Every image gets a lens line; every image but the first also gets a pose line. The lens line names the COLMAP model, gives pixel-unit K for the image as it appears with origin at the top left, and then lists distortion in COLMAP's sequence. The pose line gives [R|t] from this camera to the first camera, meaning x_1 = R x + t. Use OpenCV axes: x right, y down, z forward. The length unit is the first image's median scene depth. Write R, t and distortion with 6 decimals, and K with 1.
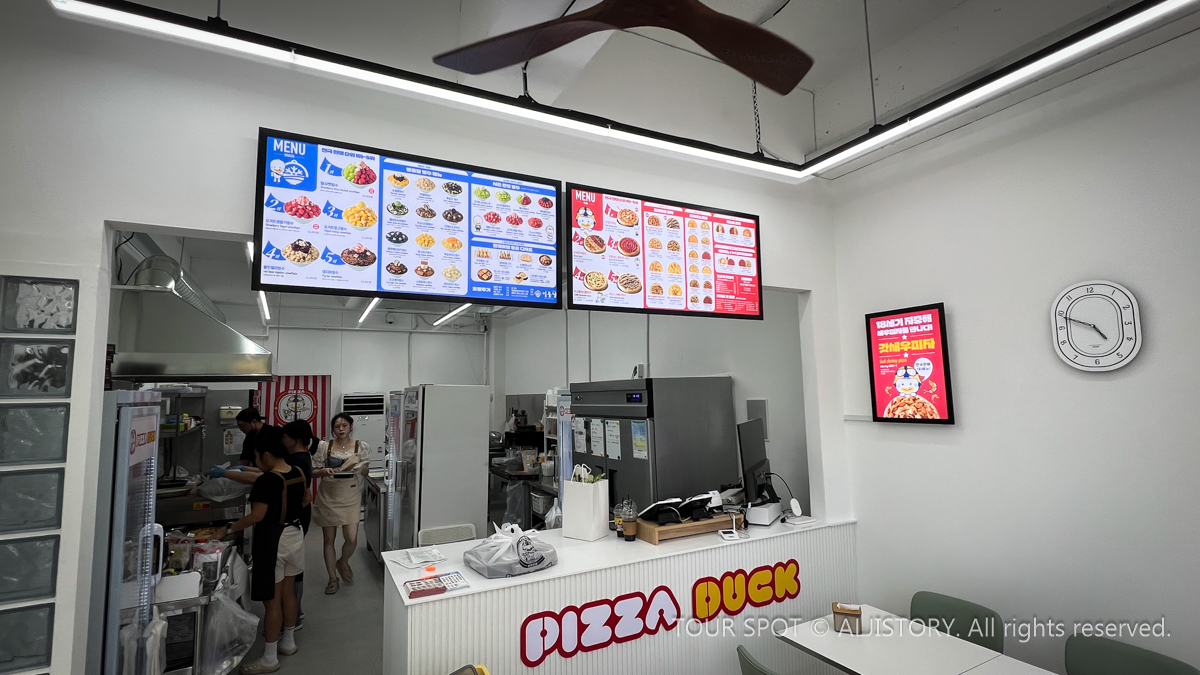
lens RADIAL K [[549.8, 0, 600.3], [0, 549.8, 339.4], [0, 0, 1]] dist [-0.003540, 0.001123]
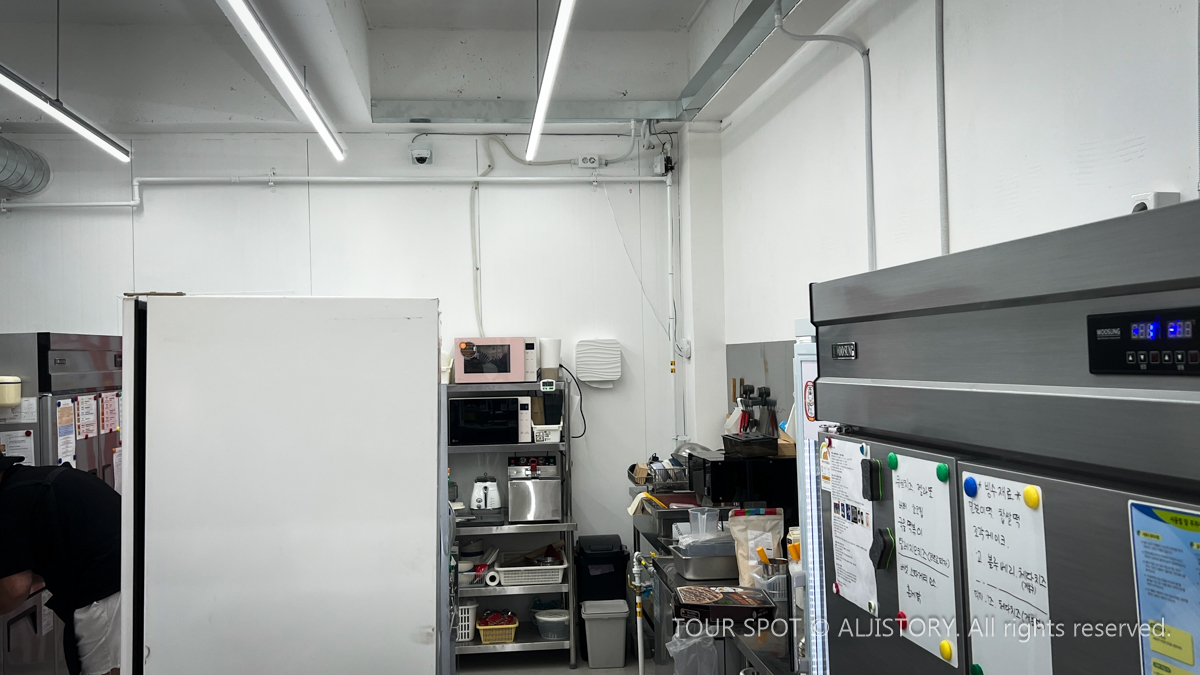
lens RADIAL K [[1083.8, 0, 594.5], [0, 1083.8, 330.2], [0, 0, 1]] dist [0.074395, -0.092733]
pose [[0.927270, -0.011638, -0.374212, 0.049671], [0.043084, 0.996193, 0.075778, 0.107234], [0.371906, -0.086389, 0.924242, 0.975899]]
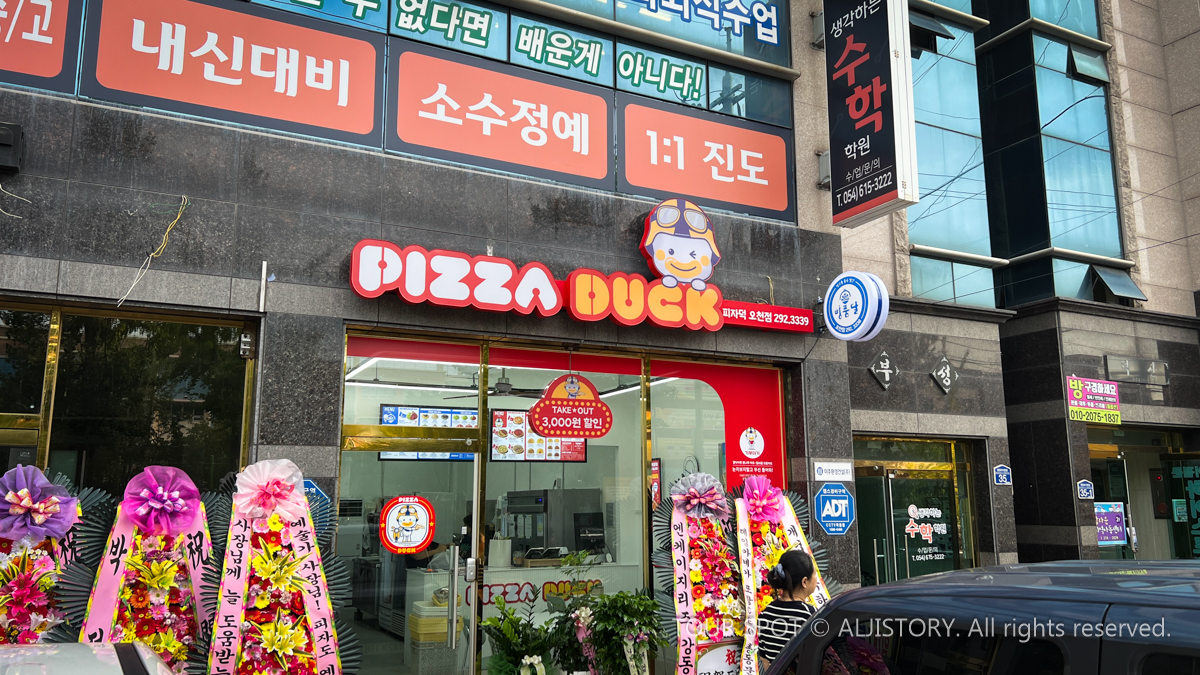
lens RADIAL K [[894.2, 0, 621.9], [0, 894.2, 335.5], [0, 0, 1]] dist [0.087085, -0.001362]
pose [[0.999918, 0.010292, -0.007568, 0.481276], [-0.010916, 0.996095, -0.087609, -0.237118], [0.006636, 0.087684, 0.996126, -2.626122]]
